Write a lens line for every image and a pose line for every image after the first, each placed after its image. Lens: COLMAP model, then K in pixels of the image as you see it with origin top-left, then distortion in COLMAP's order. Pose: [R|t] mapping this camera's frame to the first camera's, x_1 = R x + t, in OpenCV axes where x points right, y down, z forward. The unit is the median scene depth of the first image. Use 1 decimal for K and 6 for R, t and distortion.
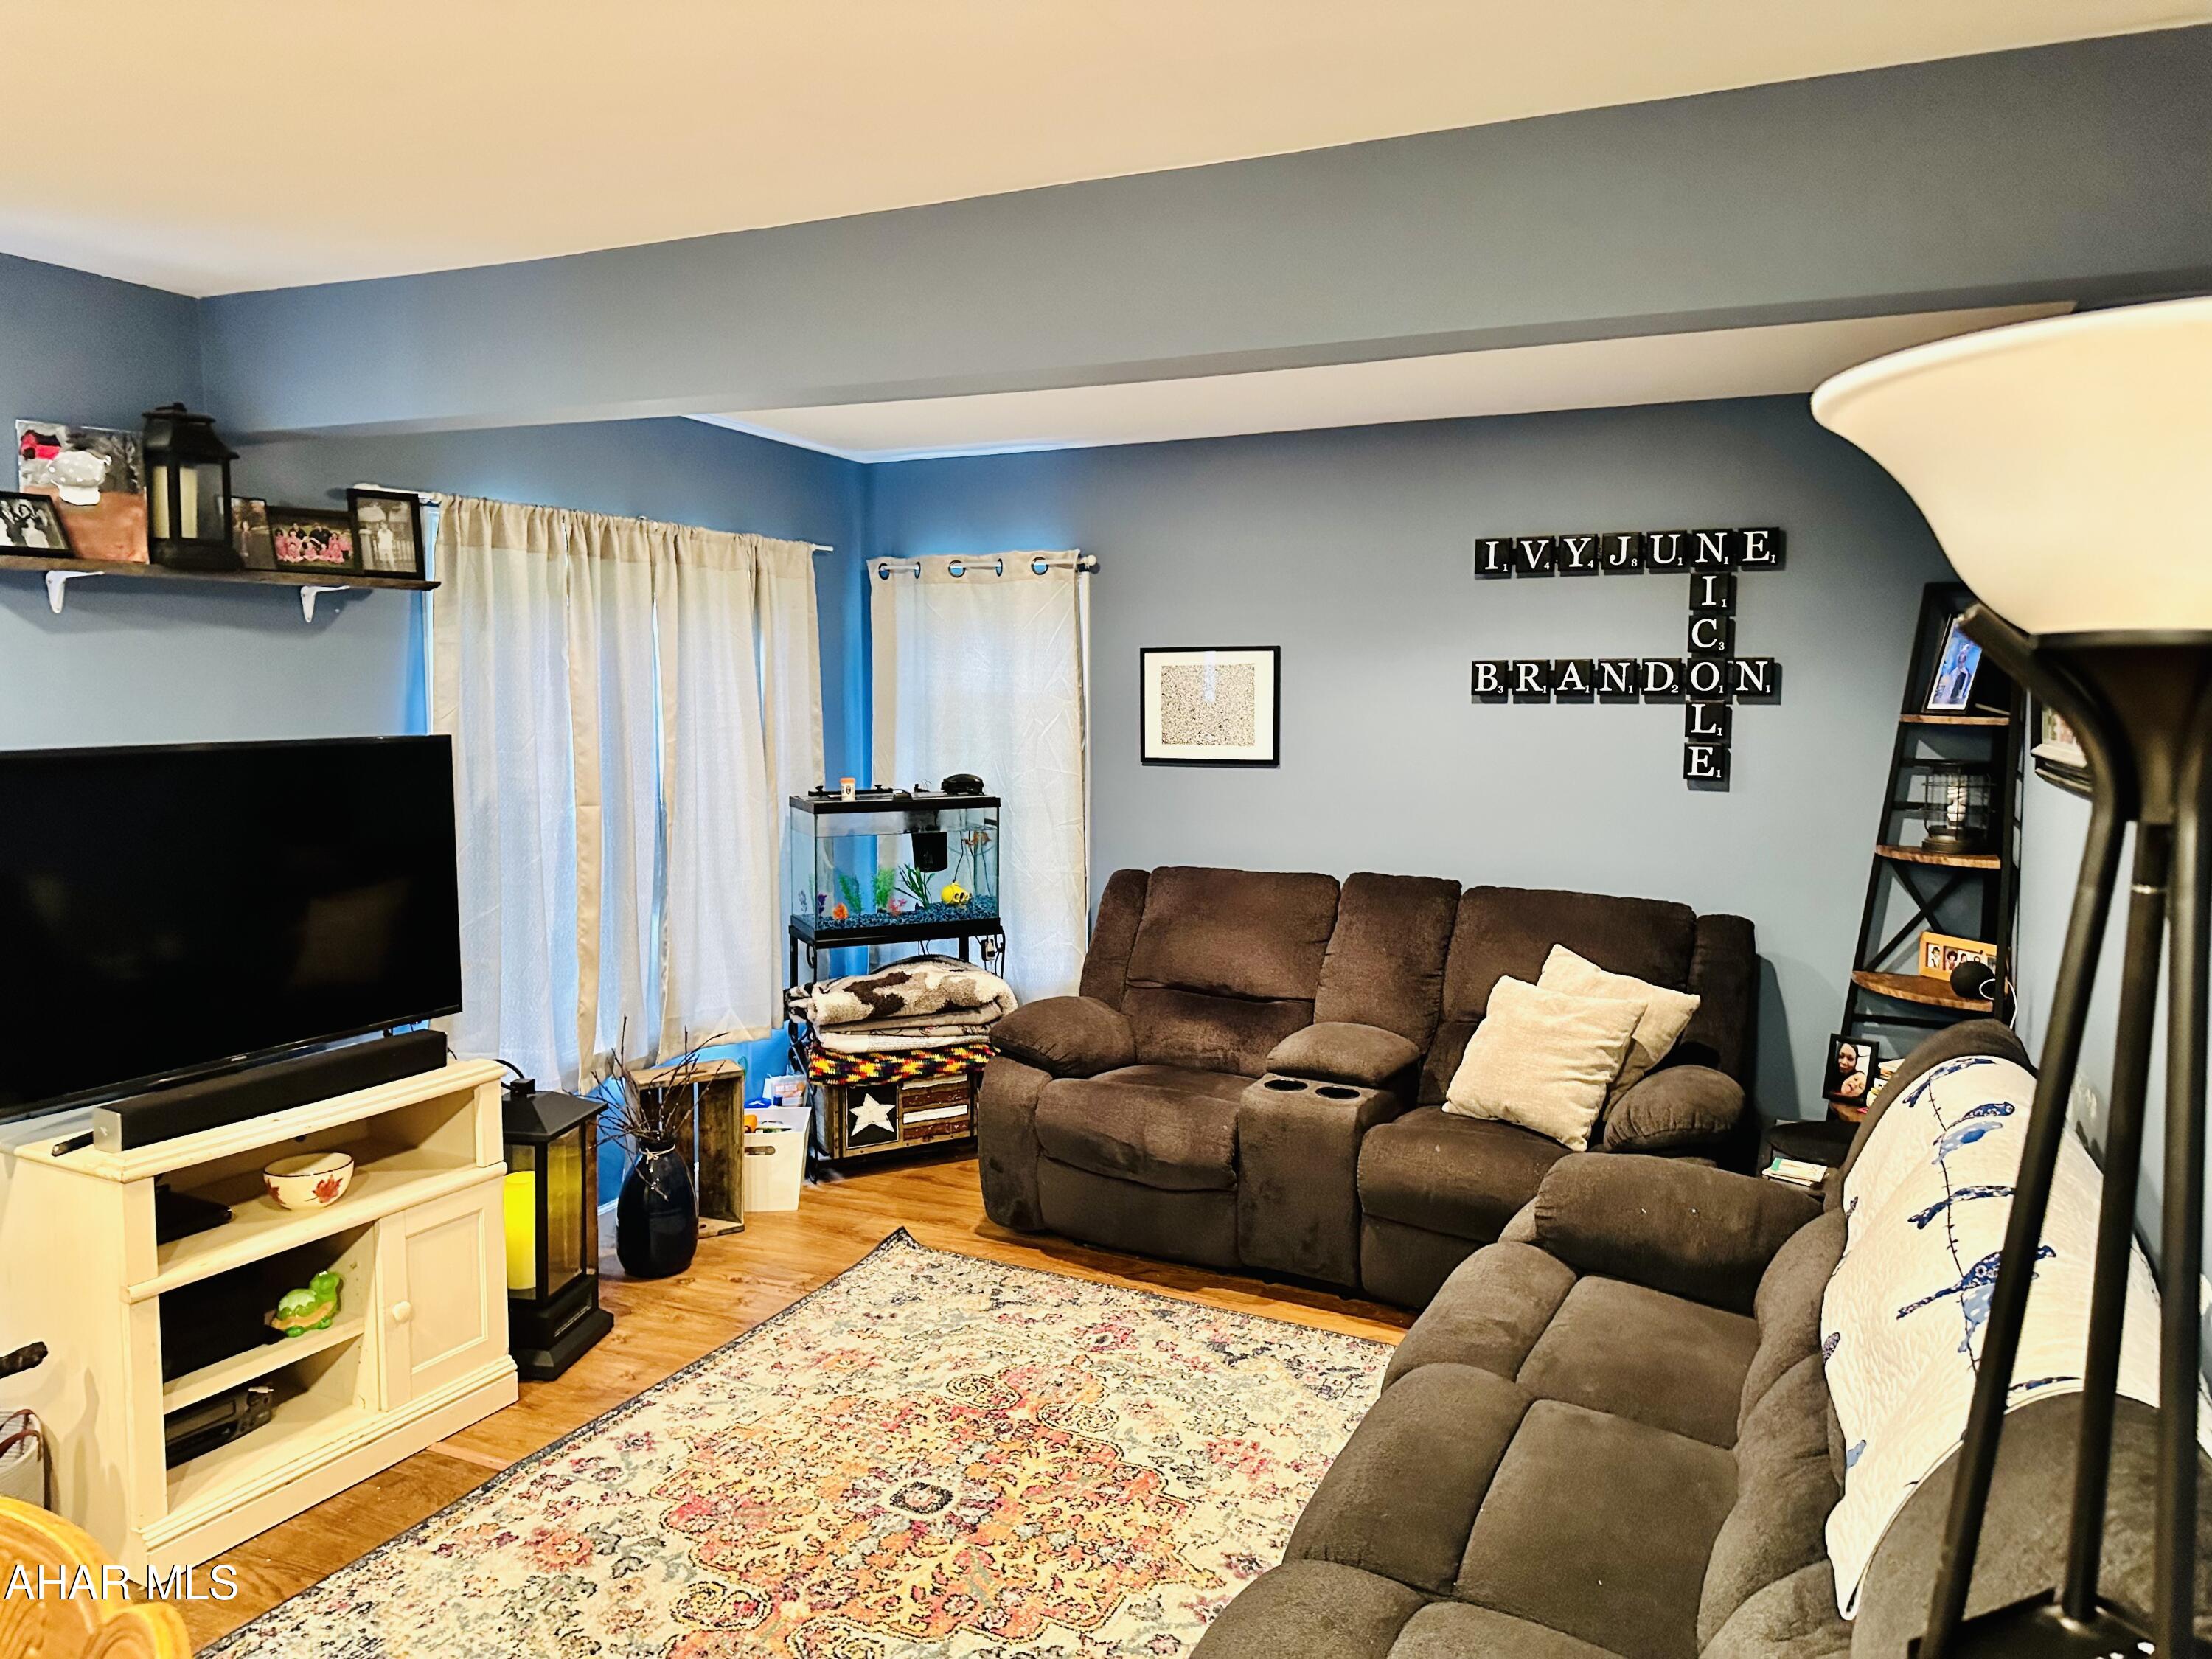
lens RADIAL K [[1540.8, 0, 1097.7], [0, 1540.8, 805.7], [0, 0, 1]] dist [0.186712, -0.362852]
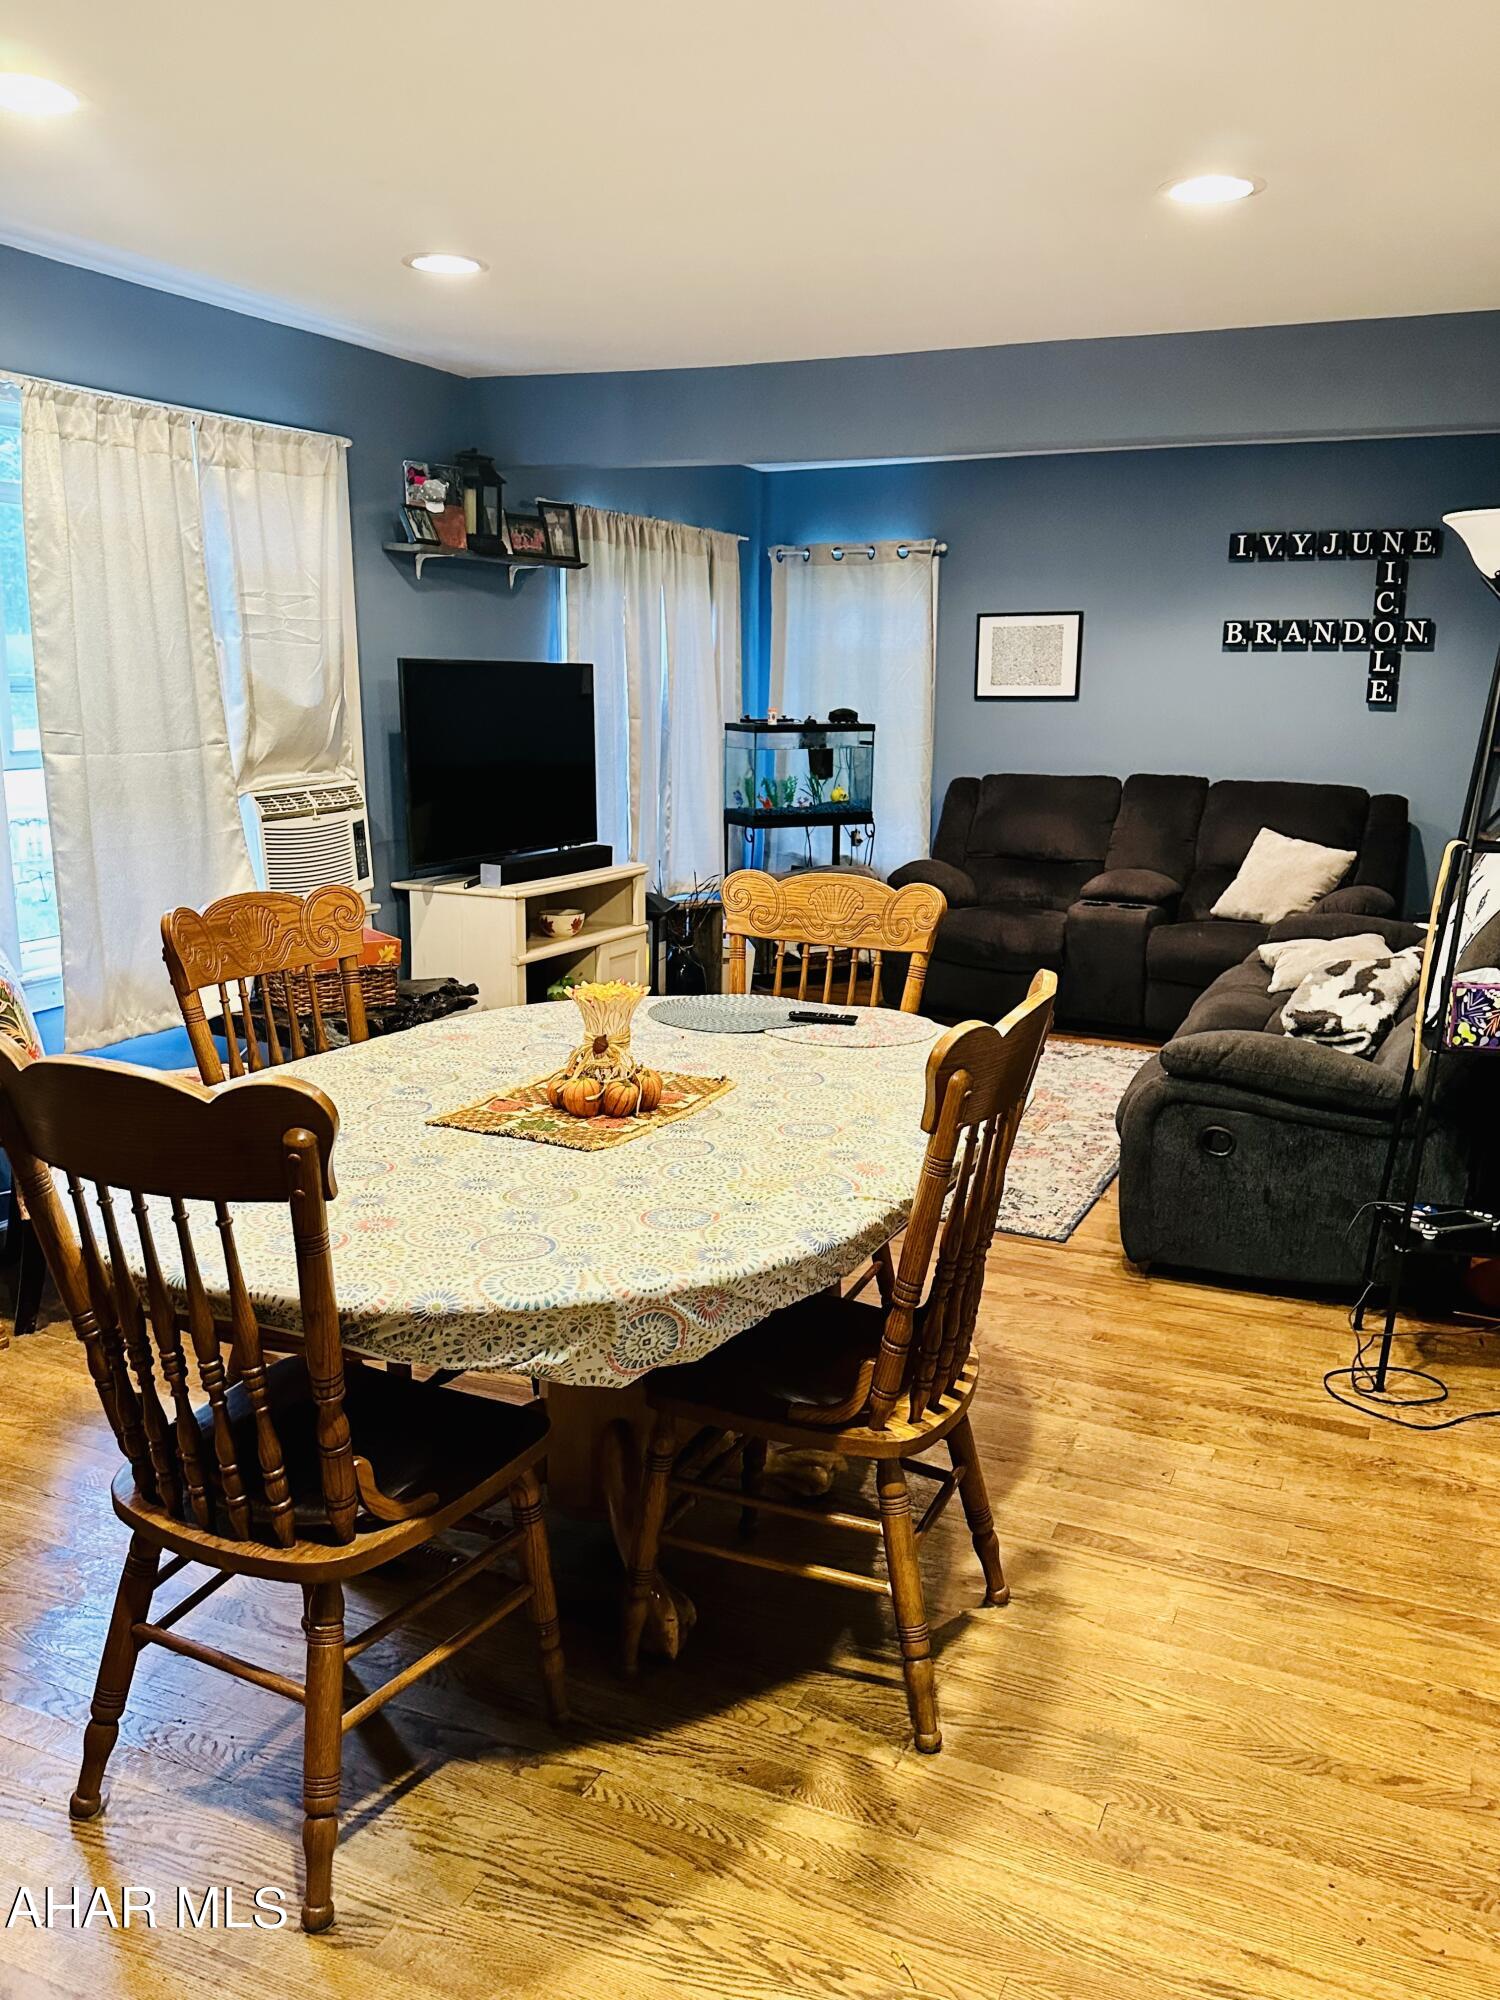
lens RADIAL K [[1589.4, 0, 750.0], [0, 1589.4, 1000.0], [0, 0, 1]] dist [0.182189, -0.408863]
pose [[0.999885, 0.003074, 0.014865, -0.226943], [-0.004824, 0.992865, 0.119148, 0.081352], [-0.014393, -0.119206, 0.992765, -0.534770]]
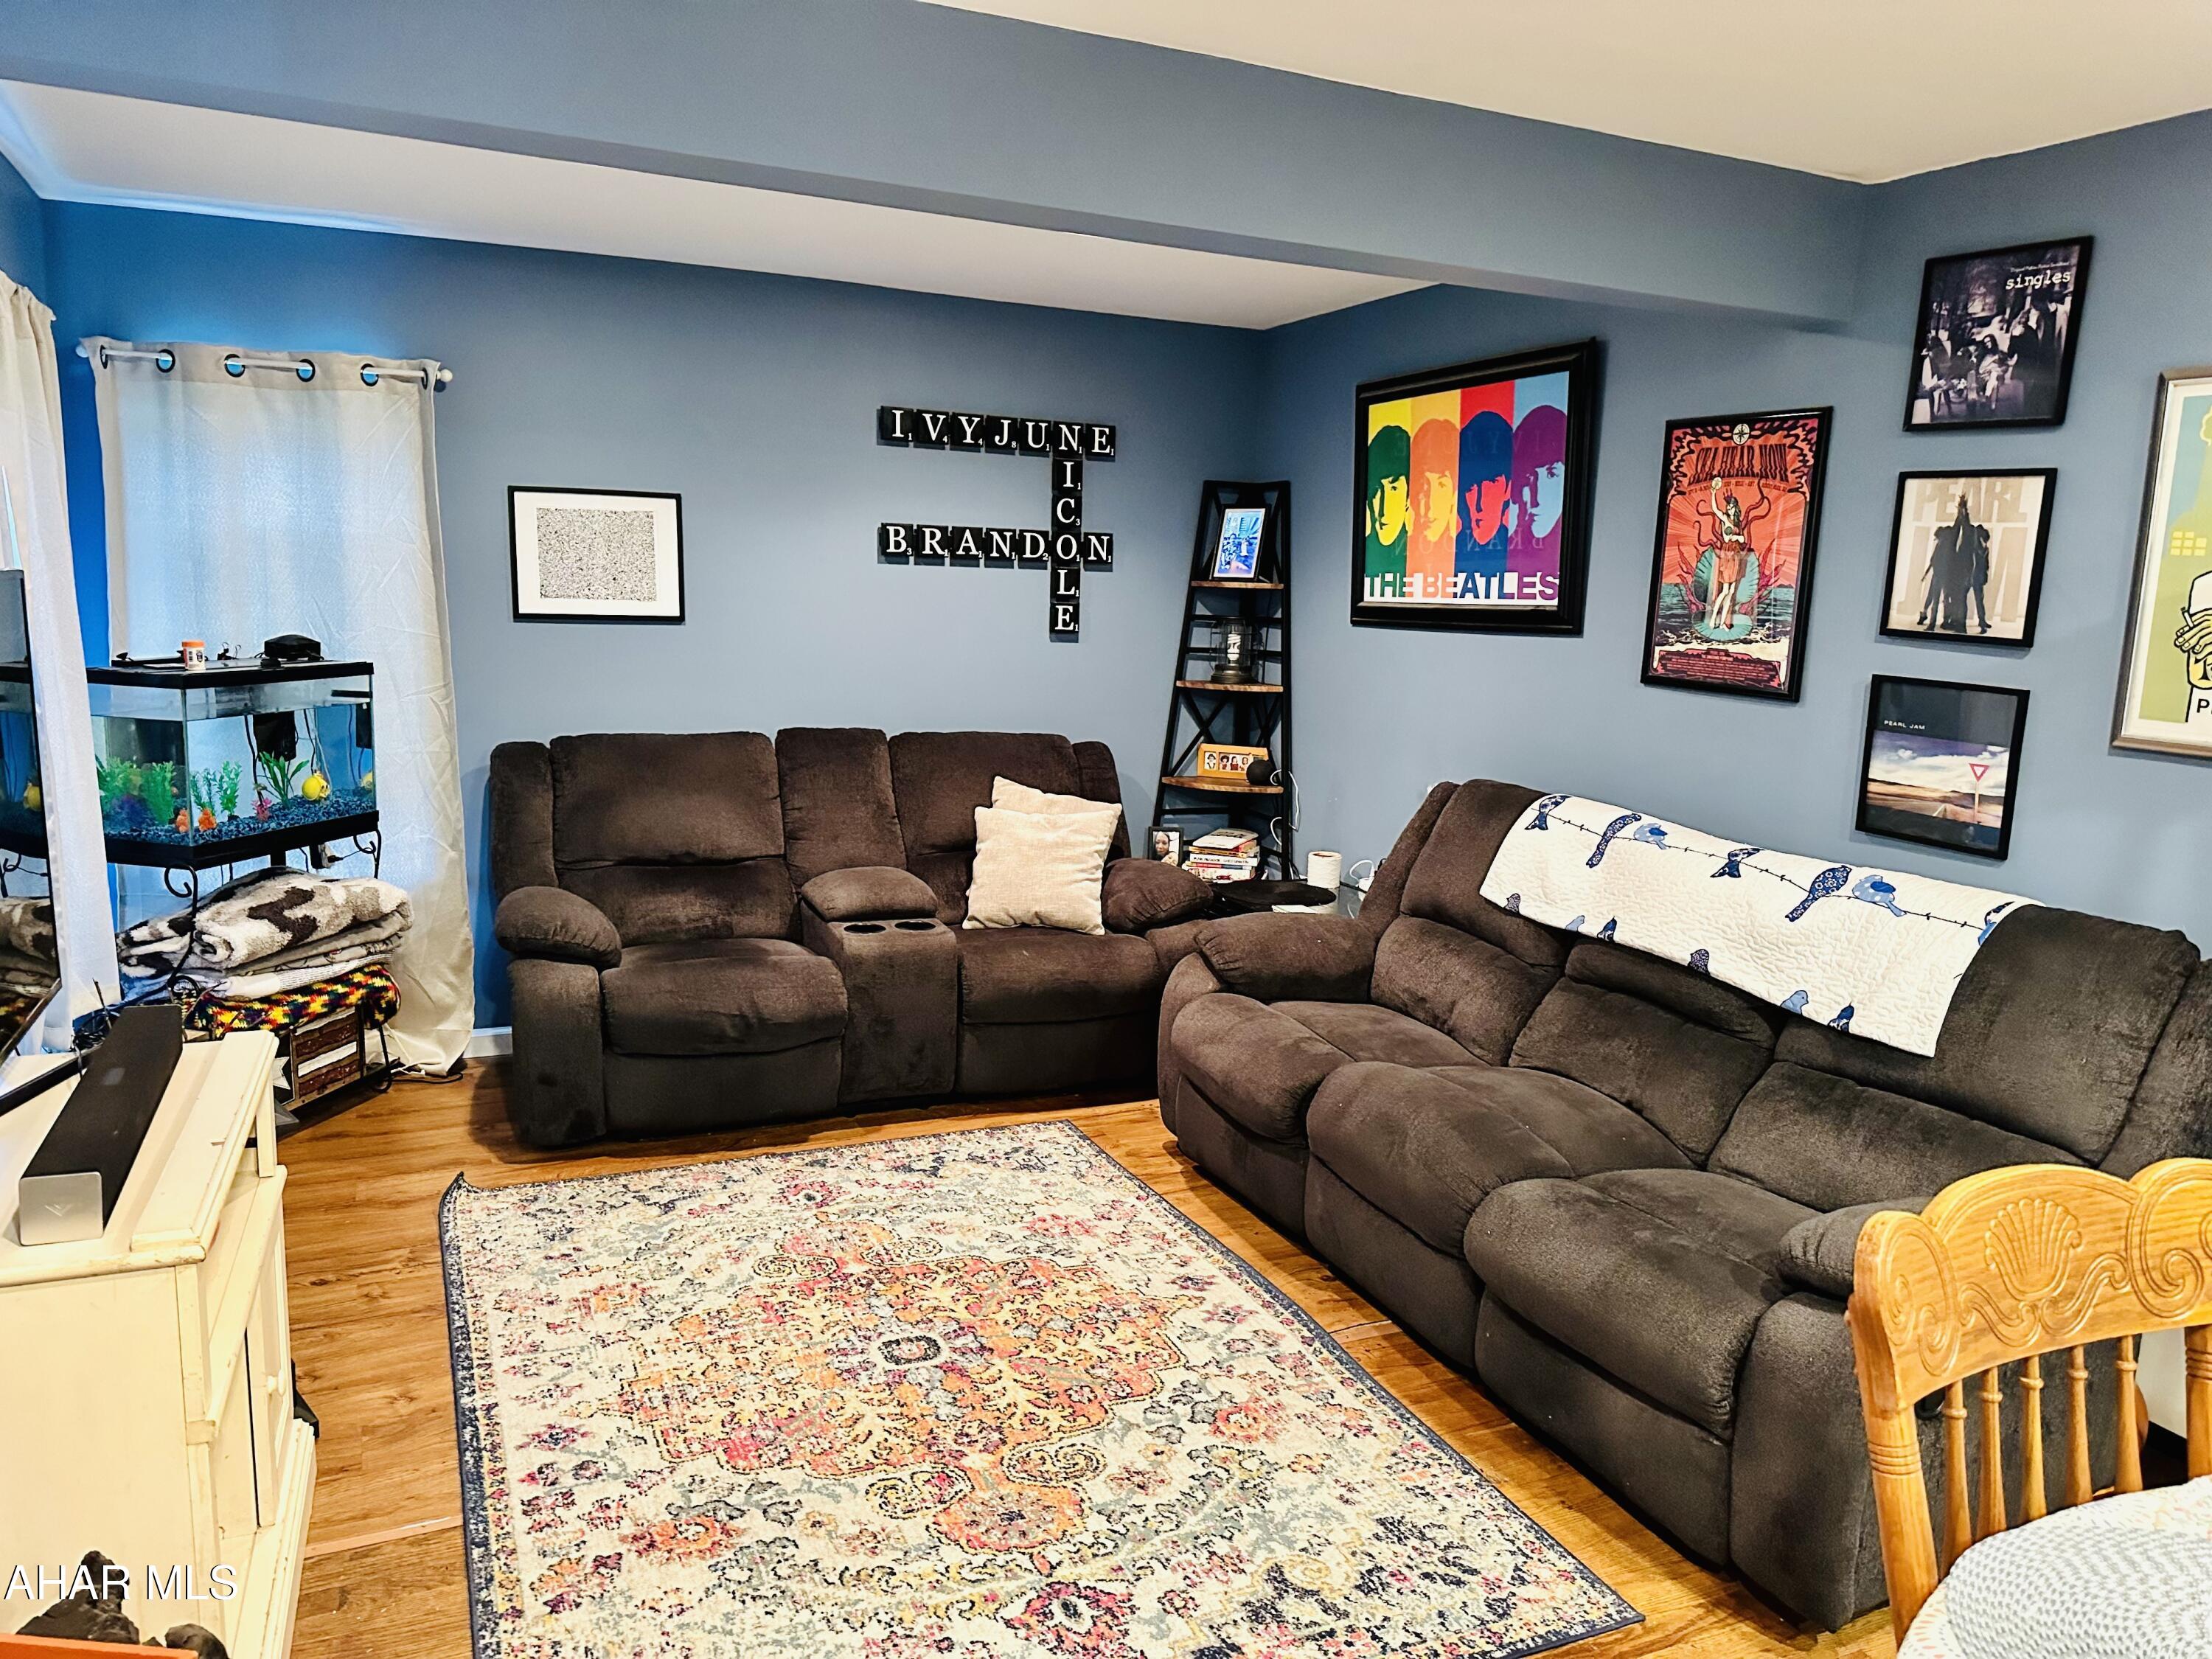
lens RADIAL K [[1541.4, 0, 1106.0], [0, 1541.4, 829.5], [0, 0, 1]] dist [0.185821, -0.347405]
pose [[0.643242, -0.105853, 0.758311, -0.521900], [0.033837, 0.993360, 0.109960, 0.004147], [-0.764915, -0.045072, 0.642552, 0.194216]]
